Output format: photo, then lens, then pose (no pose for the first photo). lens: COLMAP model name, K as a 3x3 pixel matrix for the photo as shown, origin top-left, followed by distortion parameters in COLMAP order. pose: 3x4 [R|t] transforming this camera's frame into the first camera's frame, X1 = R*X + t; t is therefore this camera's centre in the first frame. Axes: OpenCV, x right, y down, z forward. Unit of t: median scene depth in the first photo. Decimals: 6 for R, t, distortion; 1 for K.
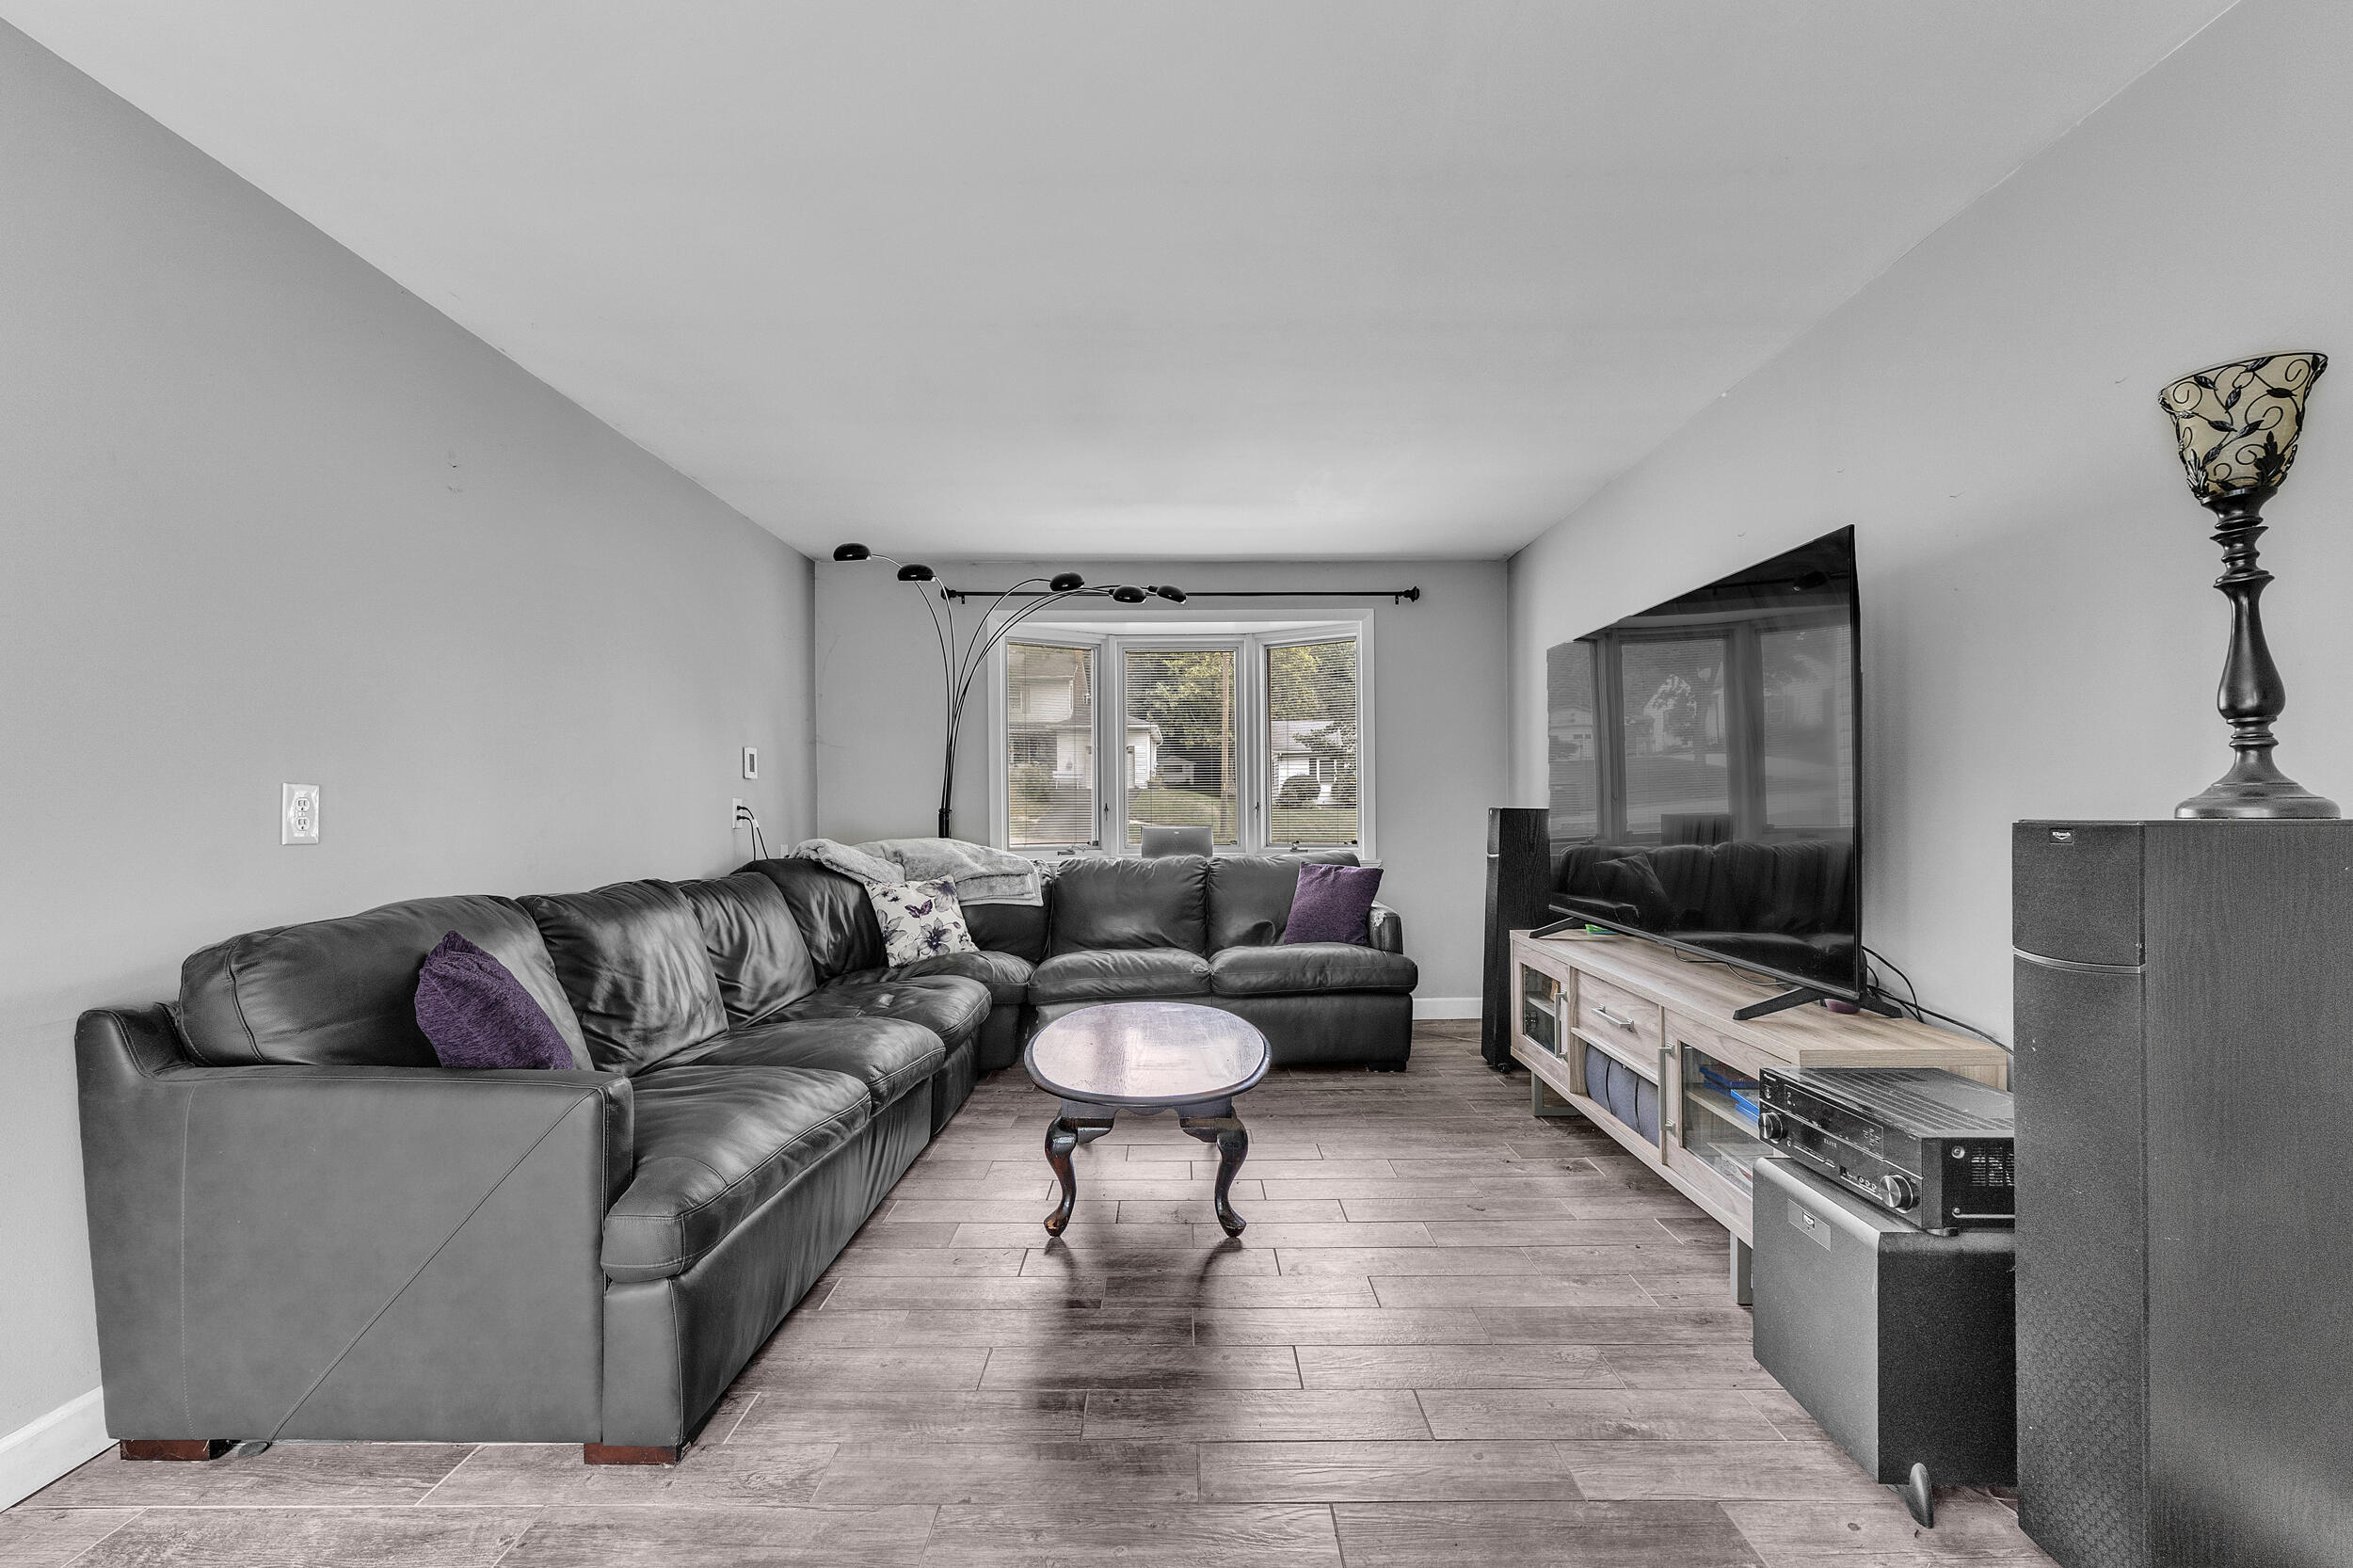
lens RADIAL K [[1005.1, 0, 1179.9], [0, 1005.1, 789.2], [0, 0, 1]] dist [-0.000493, -0.000153]
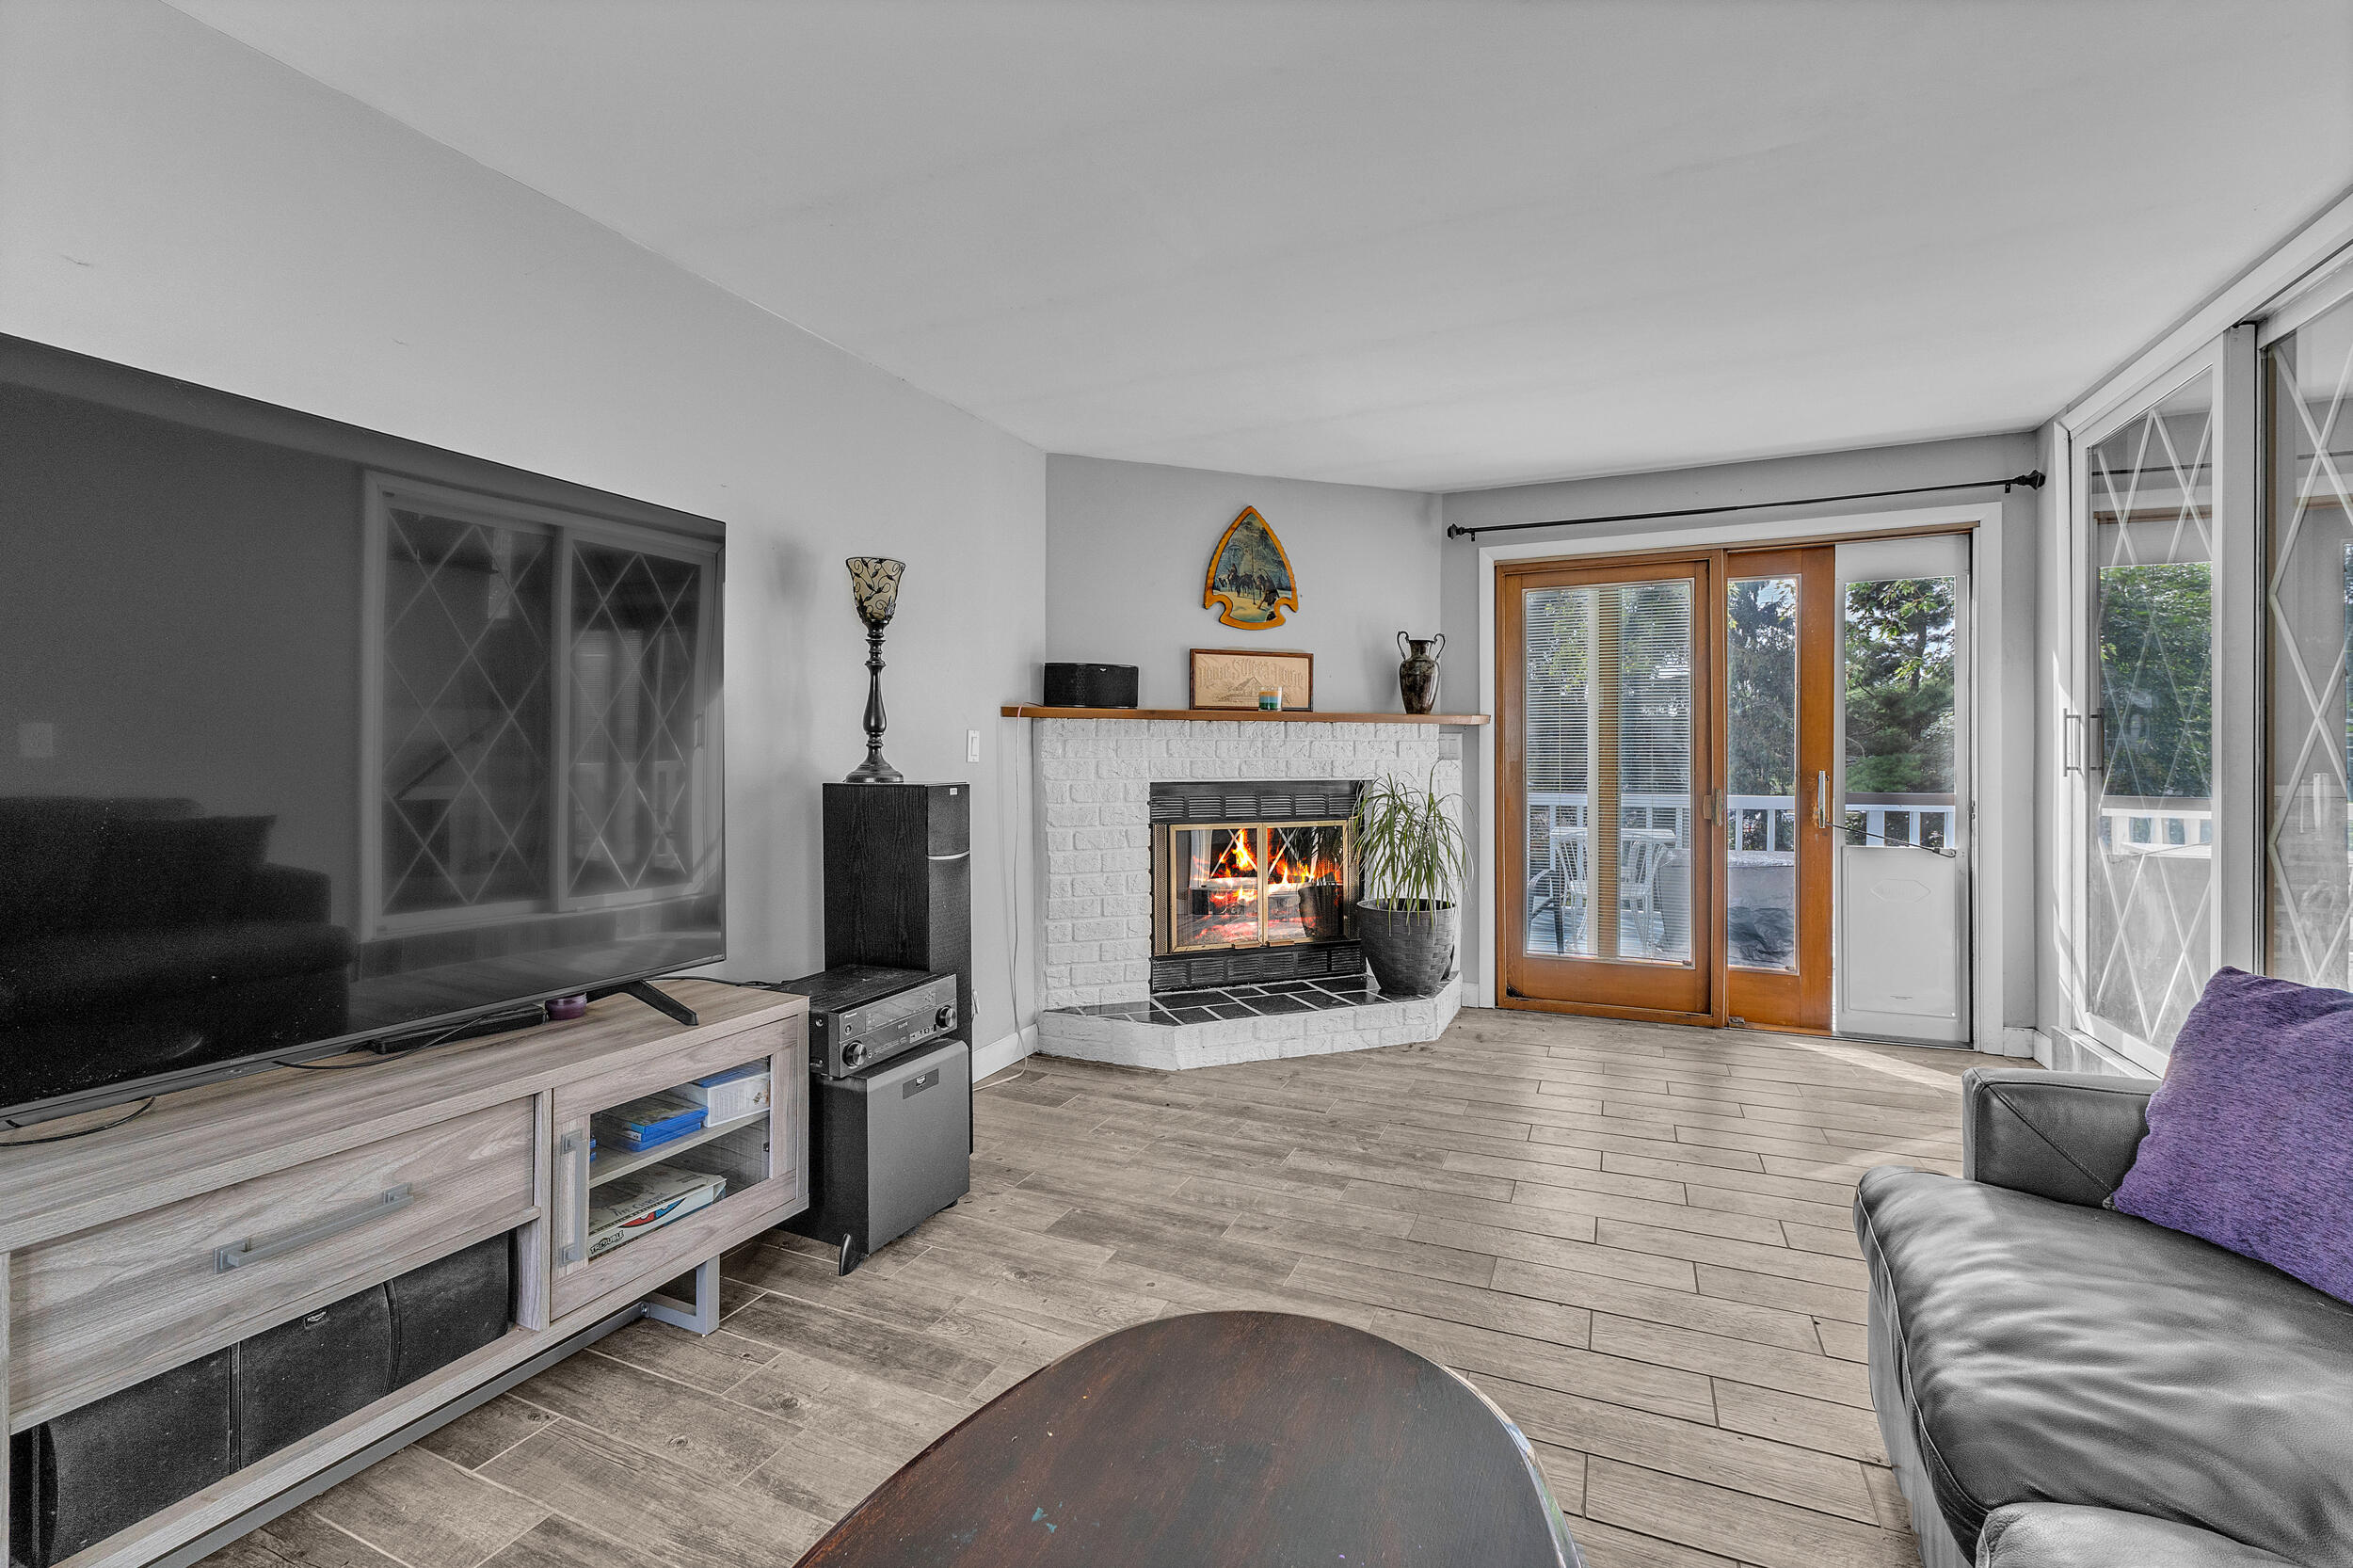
lens RADIAL K [[1011.6, 0, 1186.0], [0, 1011.6, 761.4], [0, 0, 1]] dist [0.000419, 0.000164]
pose [[-0.918948, 0.006949, 0.394318, -0.305194], [0.002952, 0.999938, -0.010743, 0.012695], [-0.394368, -0.008708, -0.918911, 2.567176]]
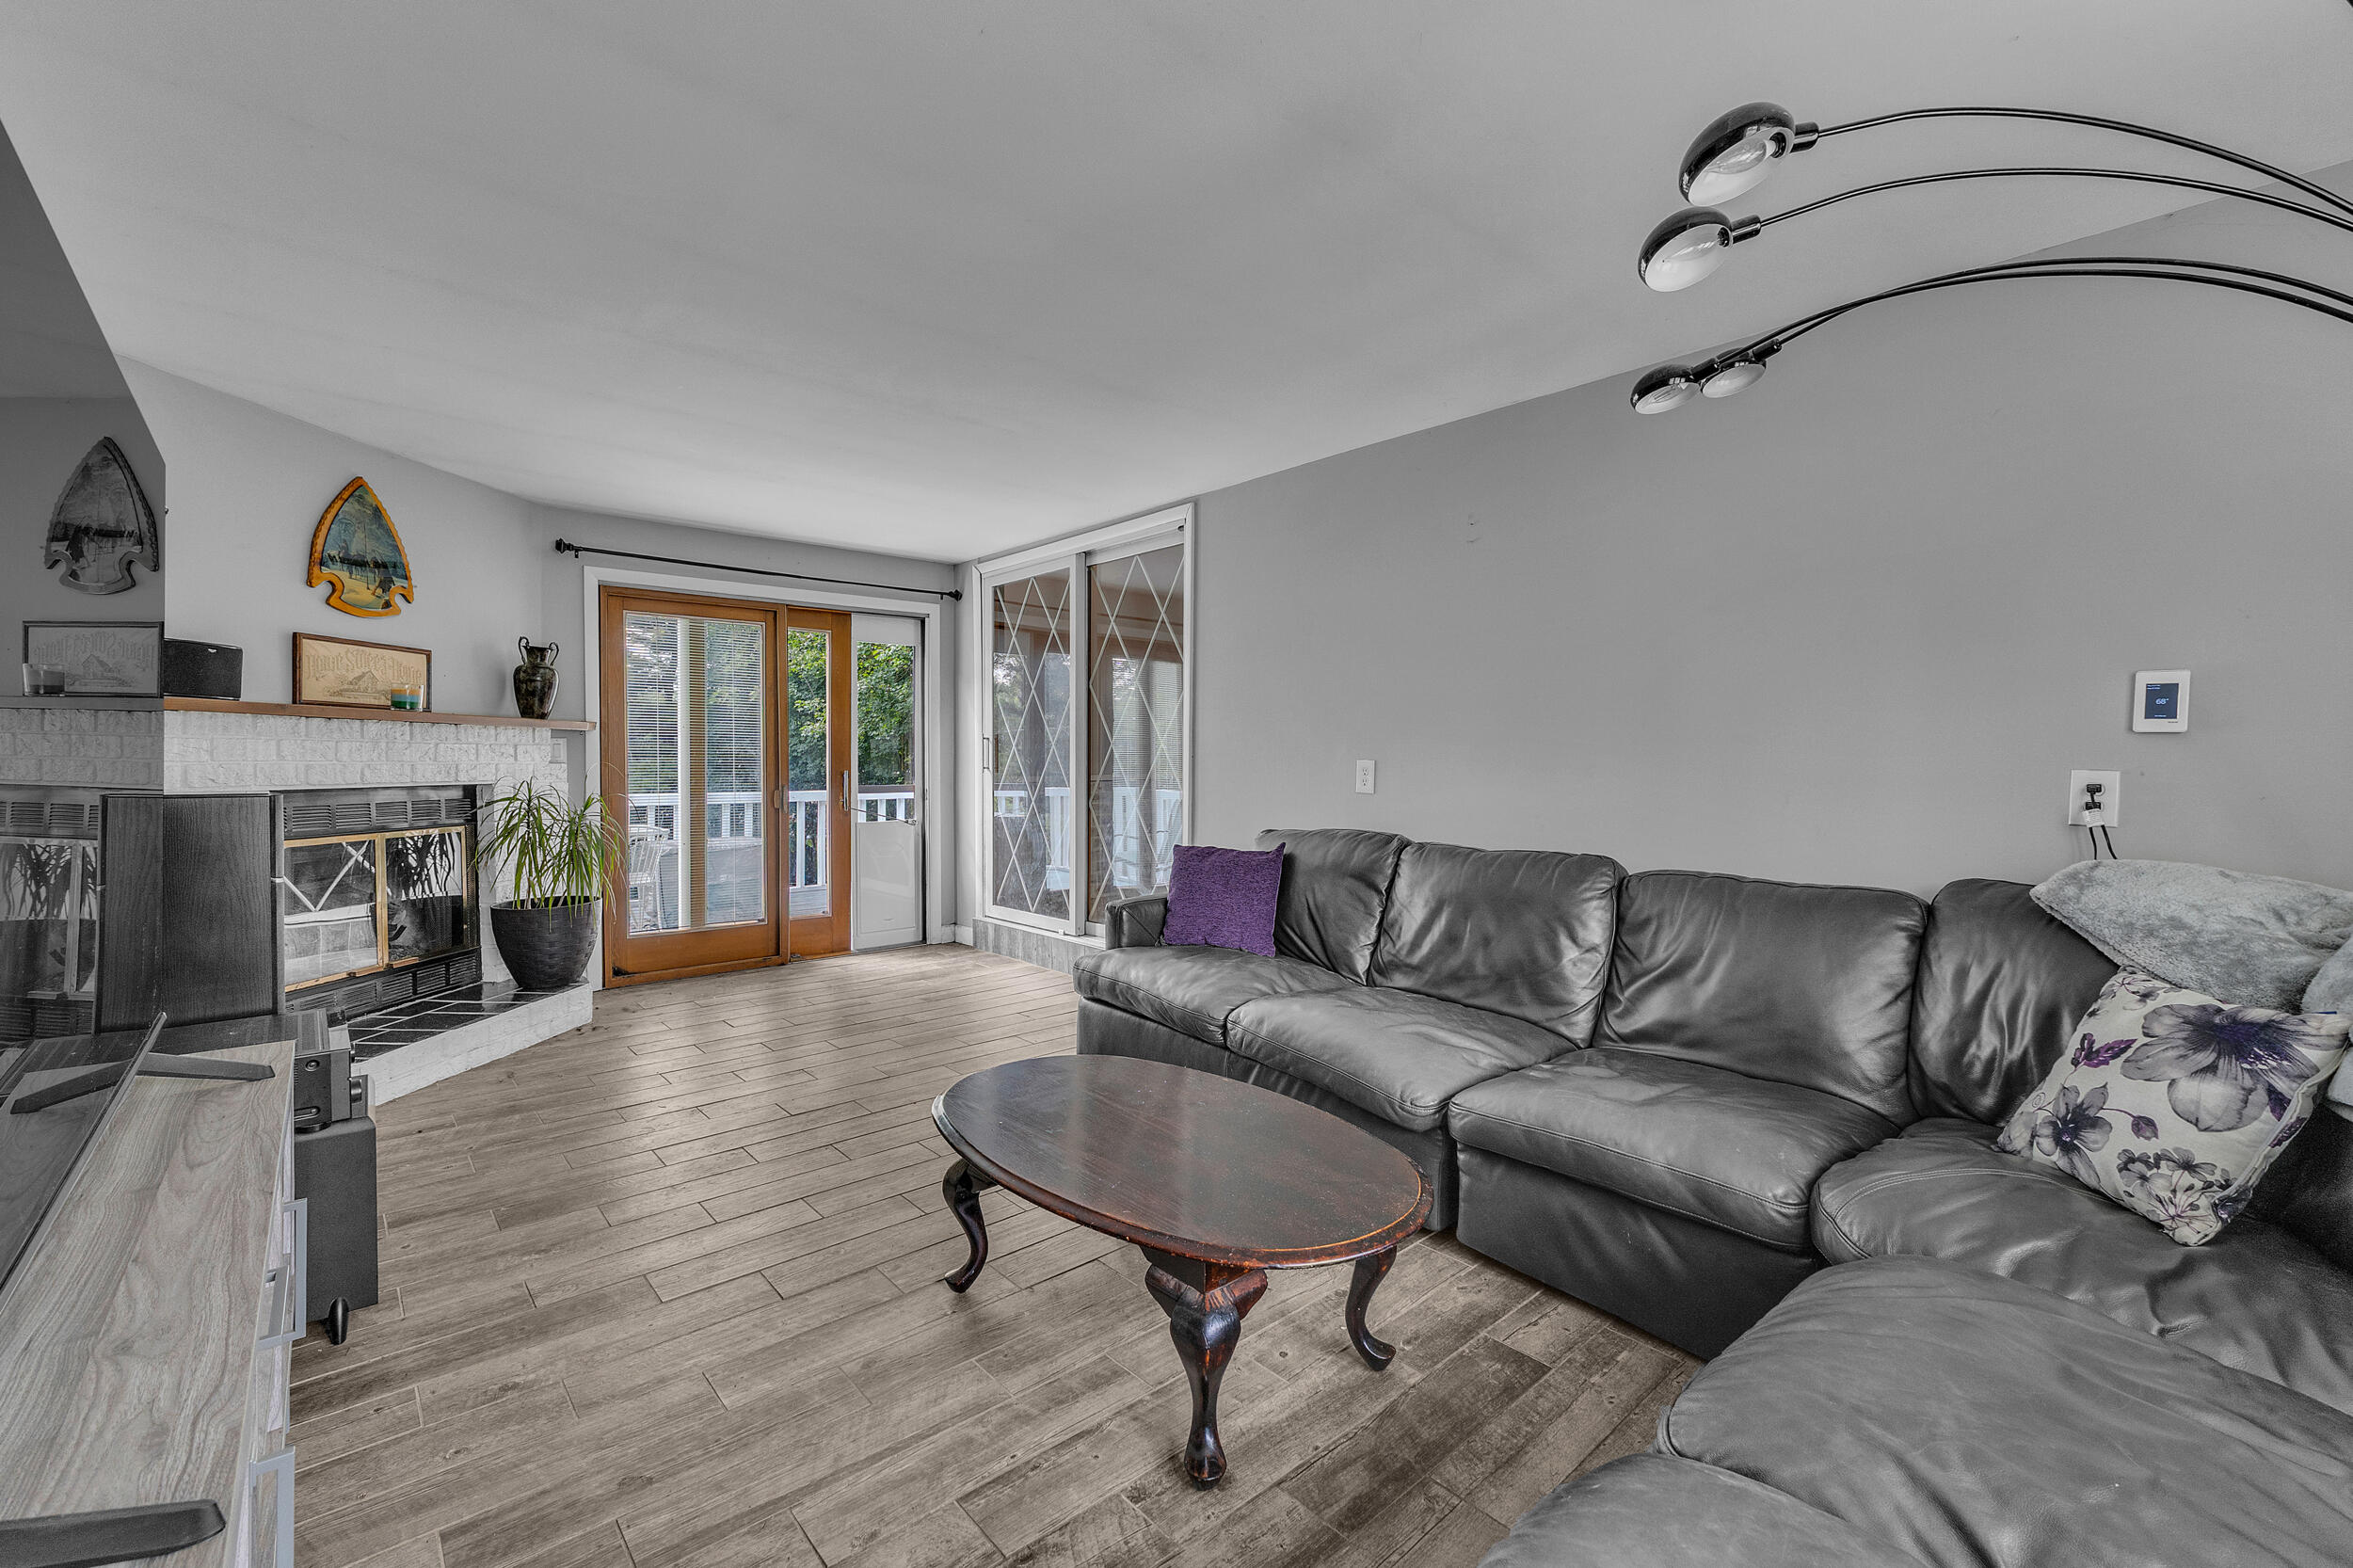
lens RADIAL K [[988.7, 0, 1183.9], [0, 988.7, 779.0], [0, 0, 1]] dist [0.000083, 0.000056]
pose [[-0.743894, 0.016099, -0.668104, 0.831078], [0.009591, 0.999864, 0.013414, 0.003472], [0.668229, 0.003571, -0.743947, 3.122043]]
